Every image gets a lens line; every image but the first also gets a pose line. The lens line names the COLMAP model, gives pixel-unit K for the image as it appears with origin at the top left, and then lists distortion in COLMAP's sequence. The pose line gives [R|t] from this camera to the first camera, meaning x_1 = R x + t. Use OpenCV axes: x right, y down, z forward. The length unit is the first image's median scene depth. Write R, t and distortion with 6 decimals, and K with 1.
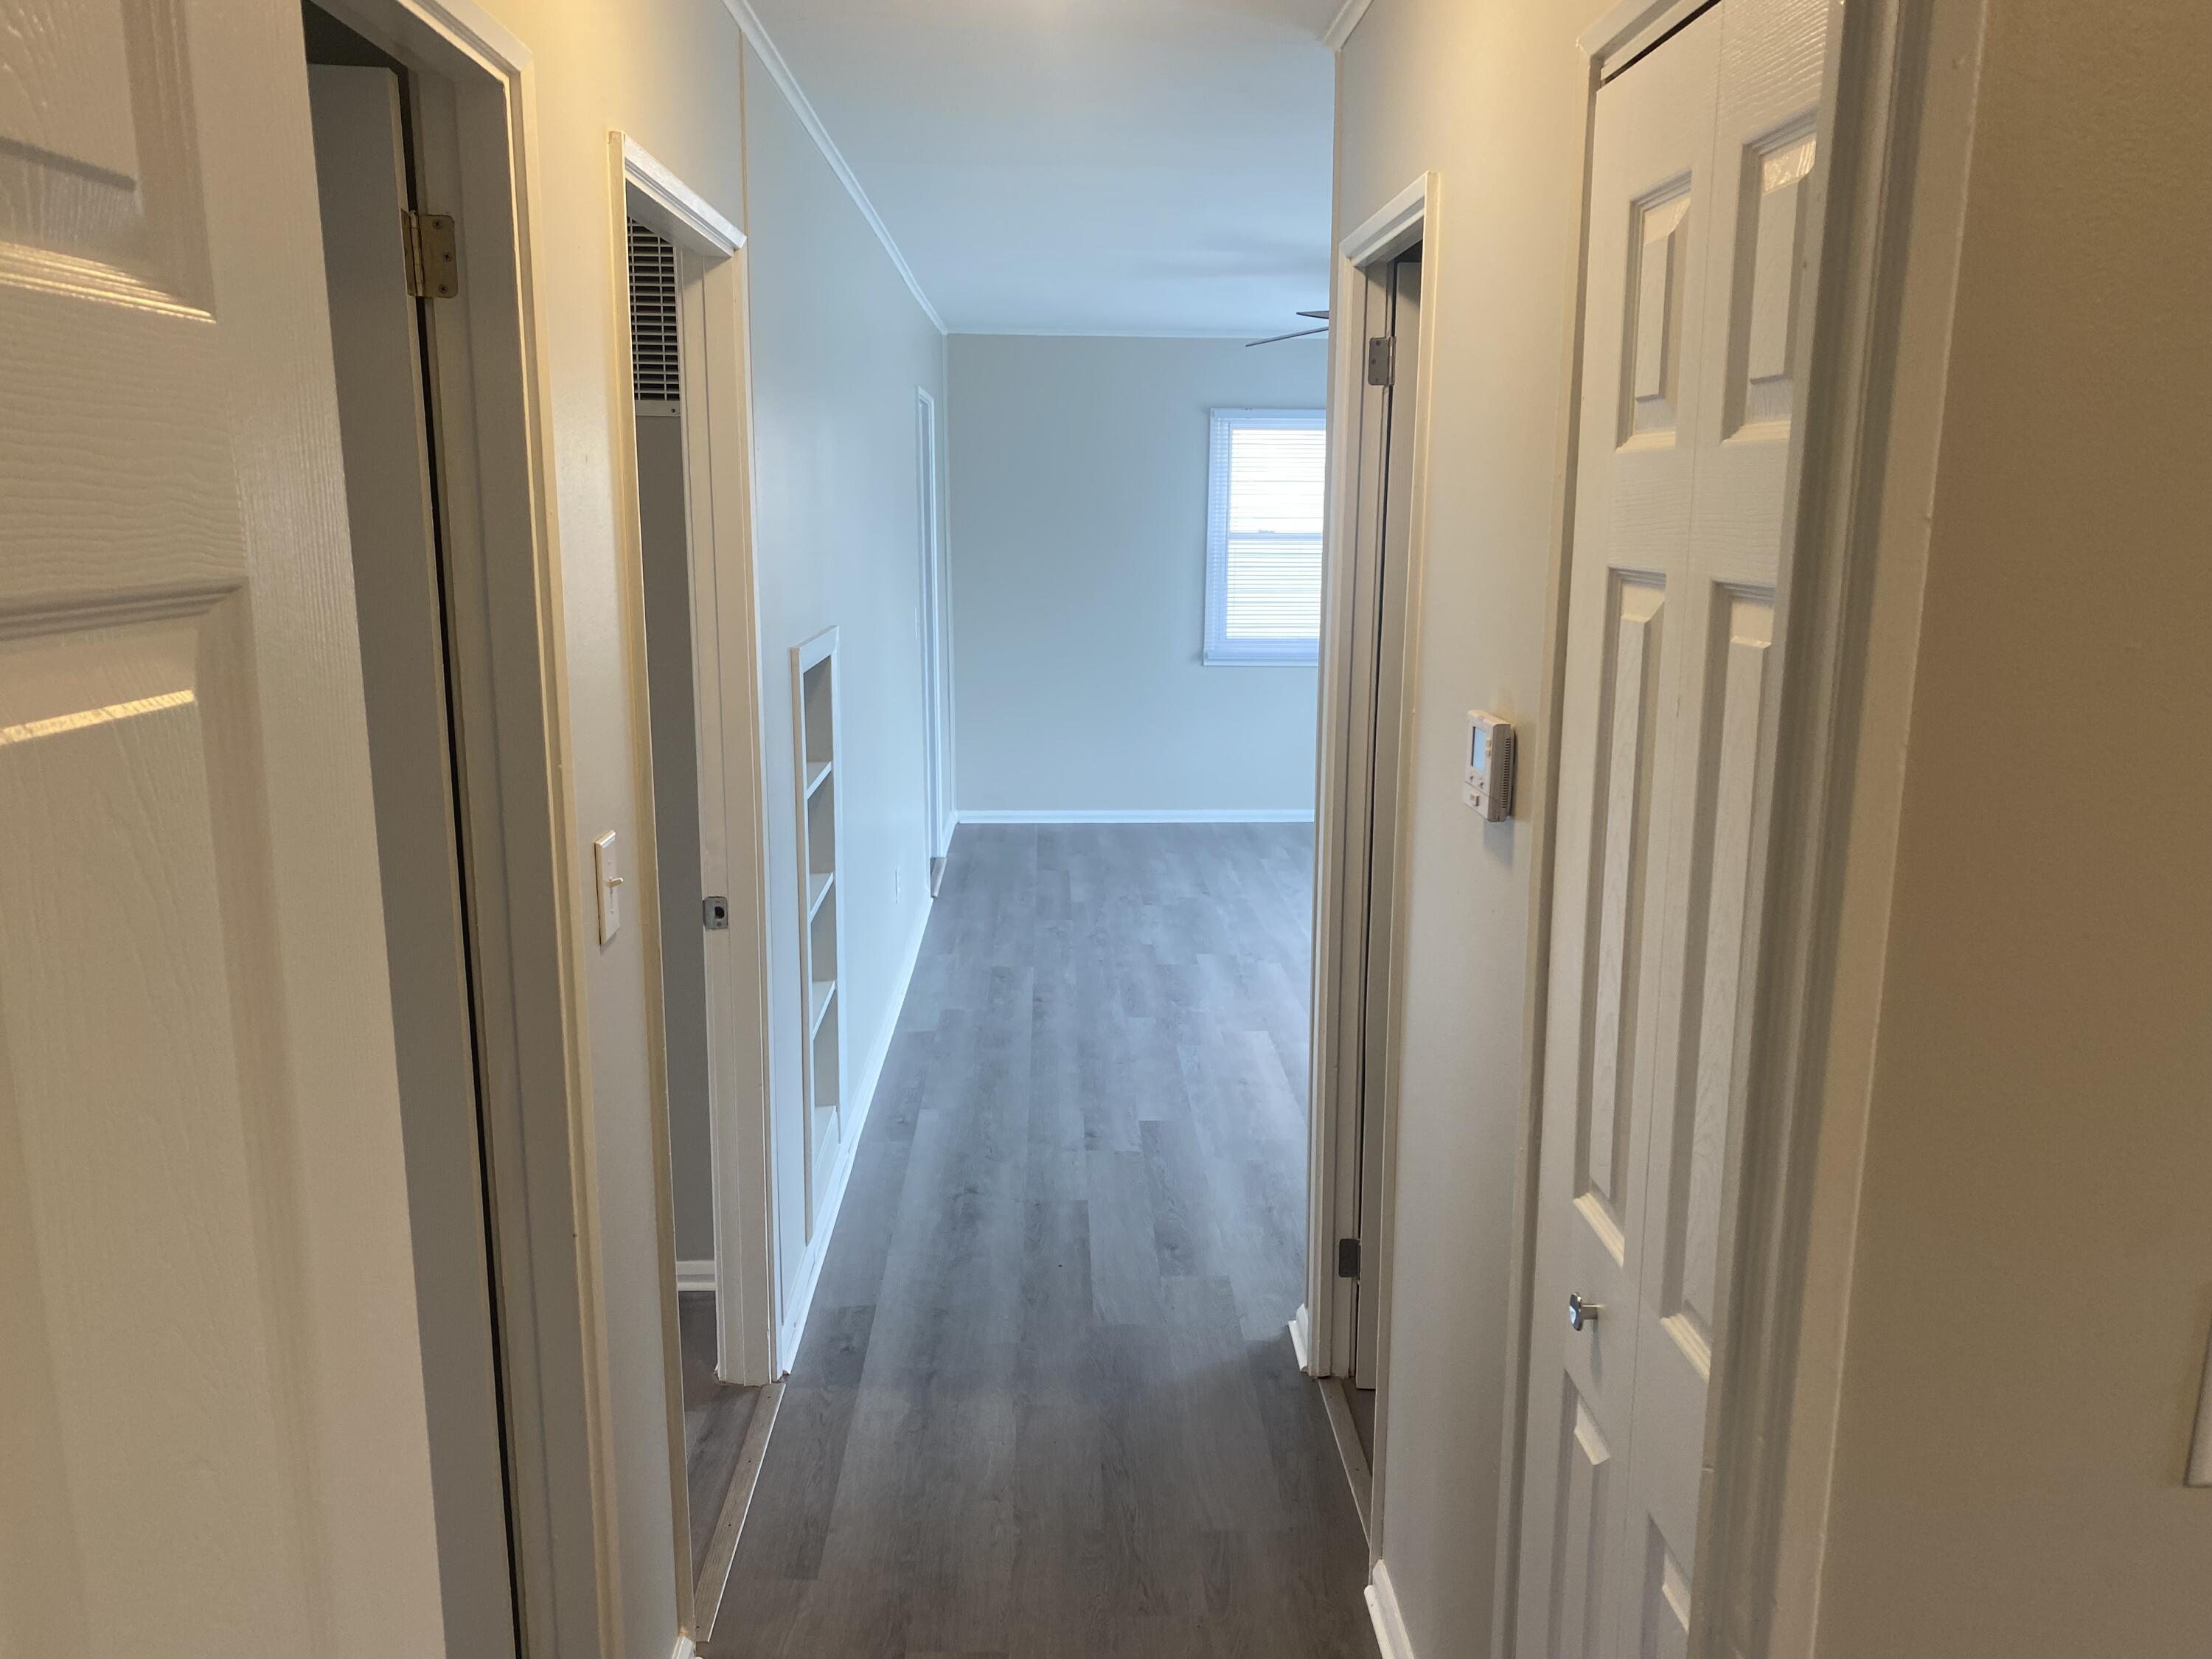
lens RADIAL K [[1665.1, 0, 1105.6], [0, 1665.1, 834.0], [0, 0, 1]] dist [0.014581, -0.003932]
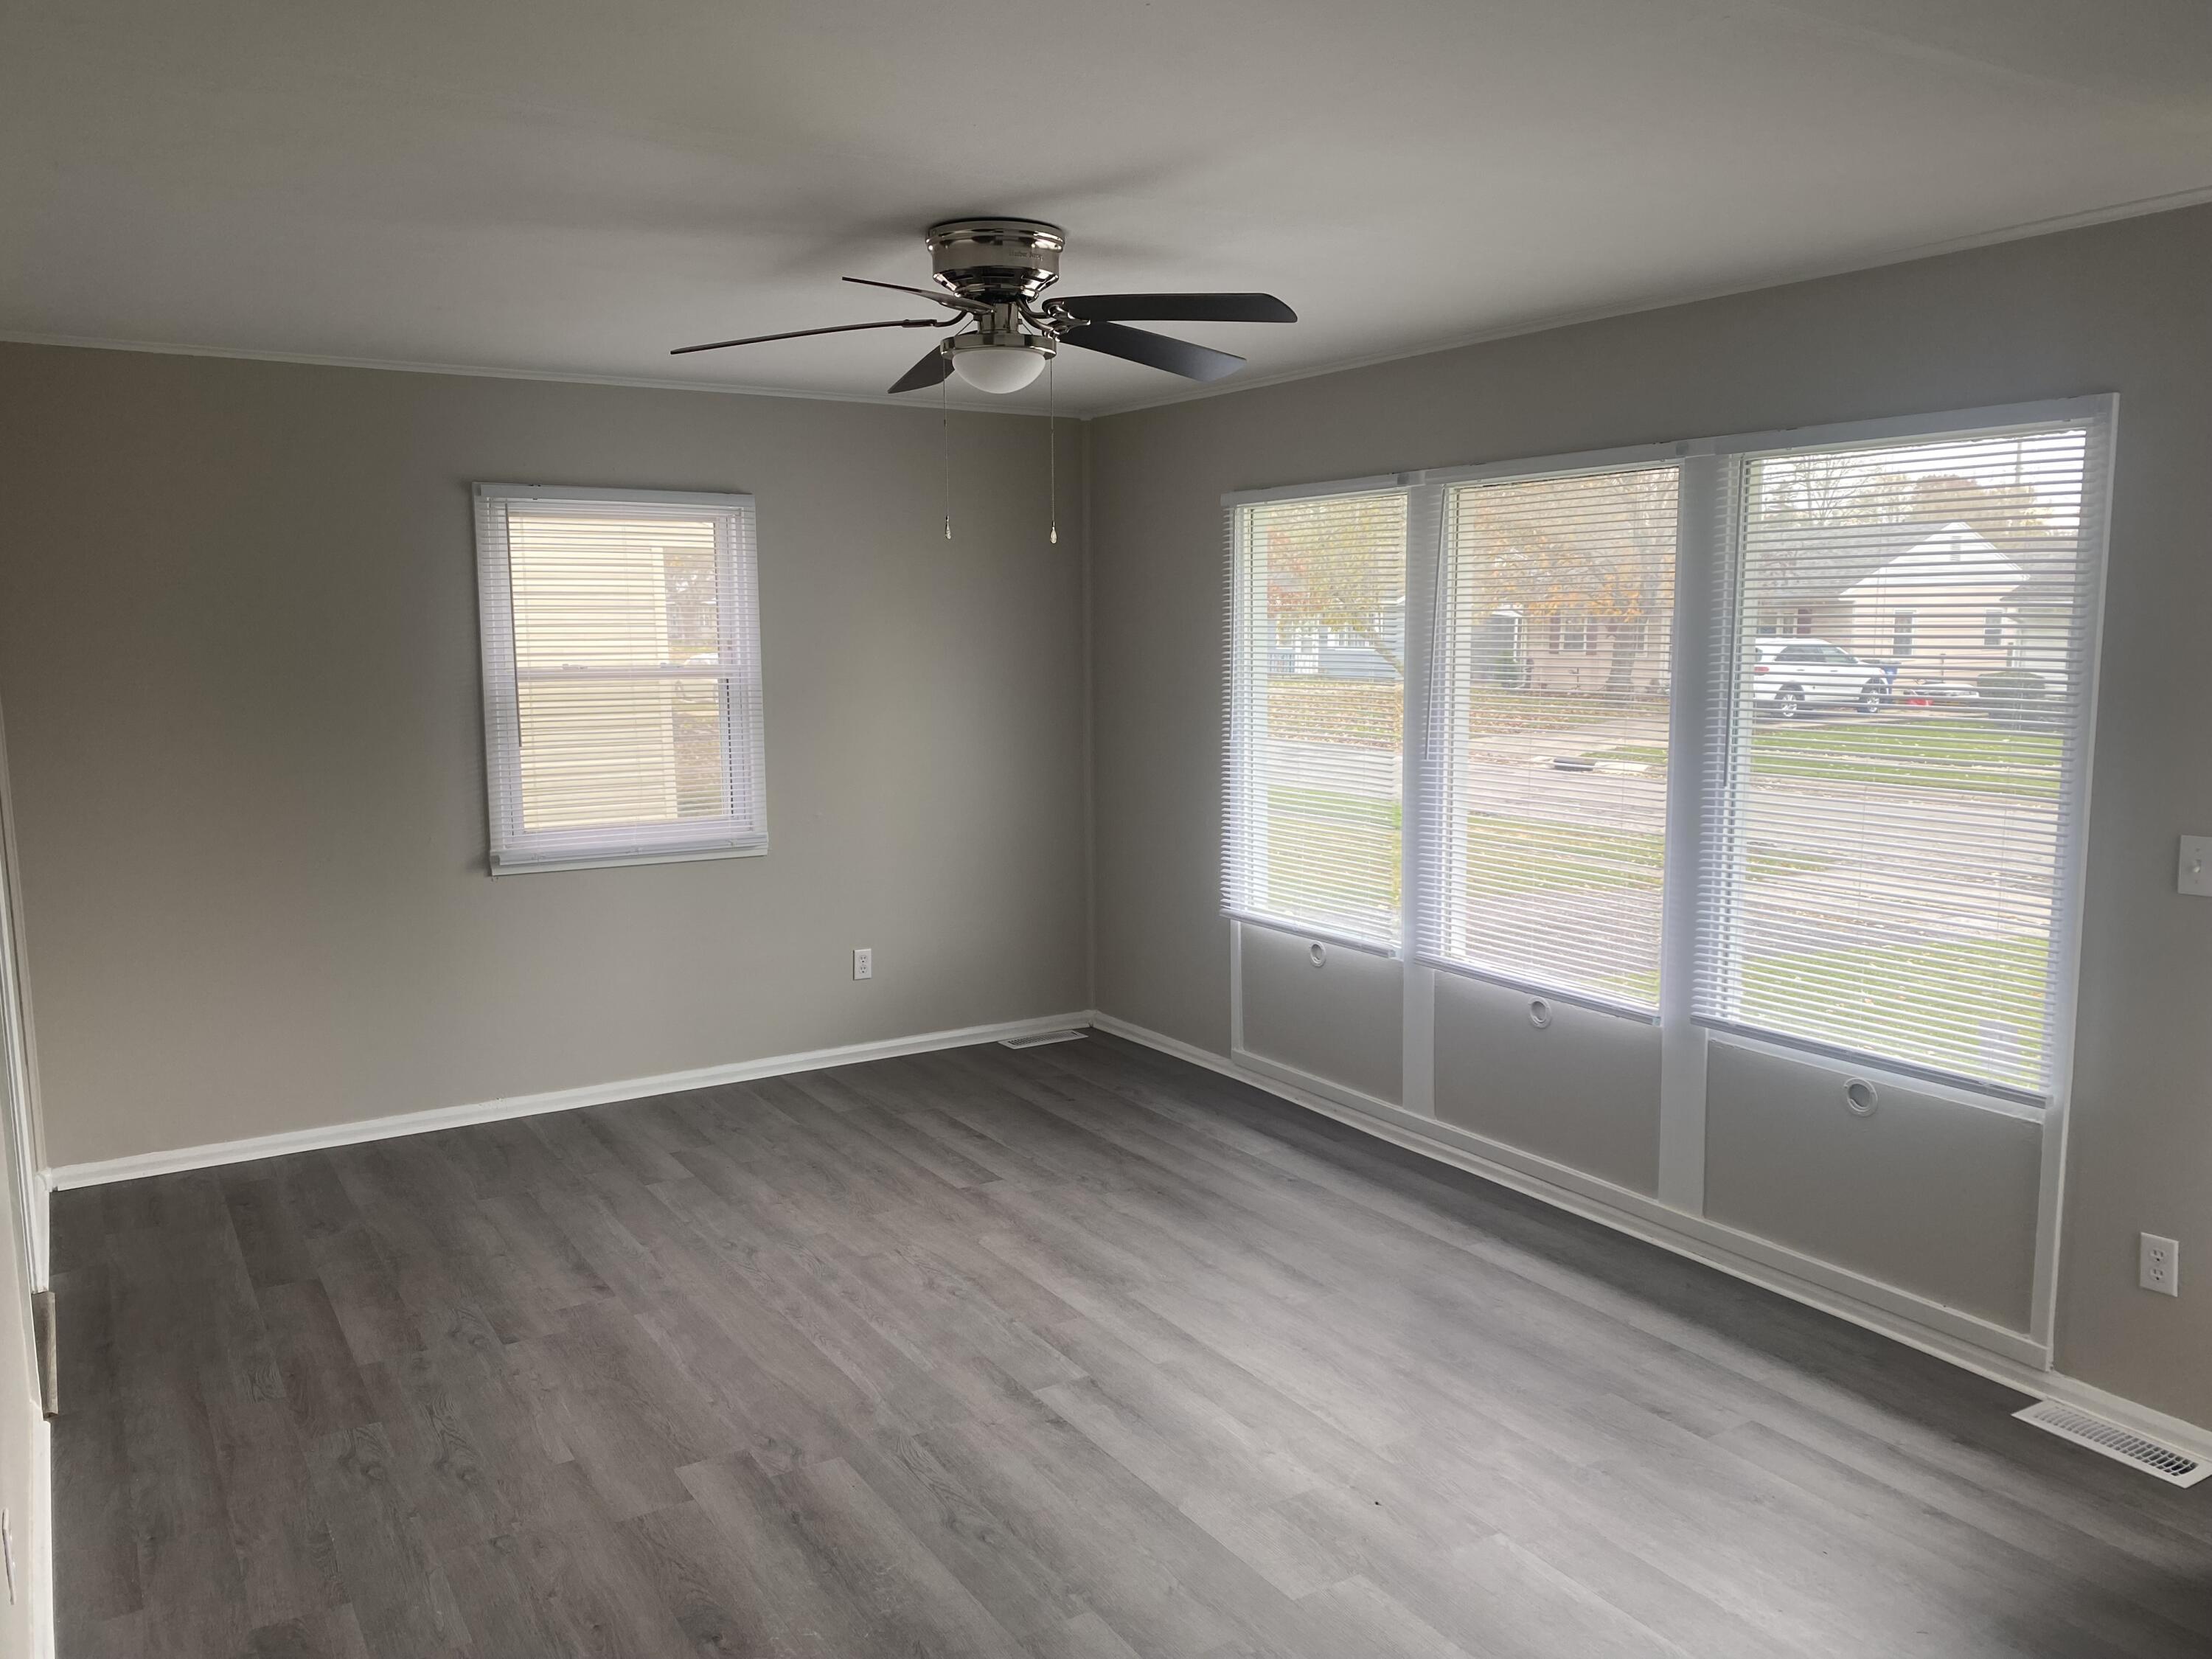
lens RADIAL K [[1665.1, 0, 1116.2], [0, 1665.1, 819.9], [0, 0, 1]] dist [0.014581, -0.003932]
pose [[0.861050, -0.075493, 0.502885, -0.067766], [0.111096, 0.992957, -0.041159, -0.084899], [-0.496236, 0.091309, 0.863373, 0.393309]]
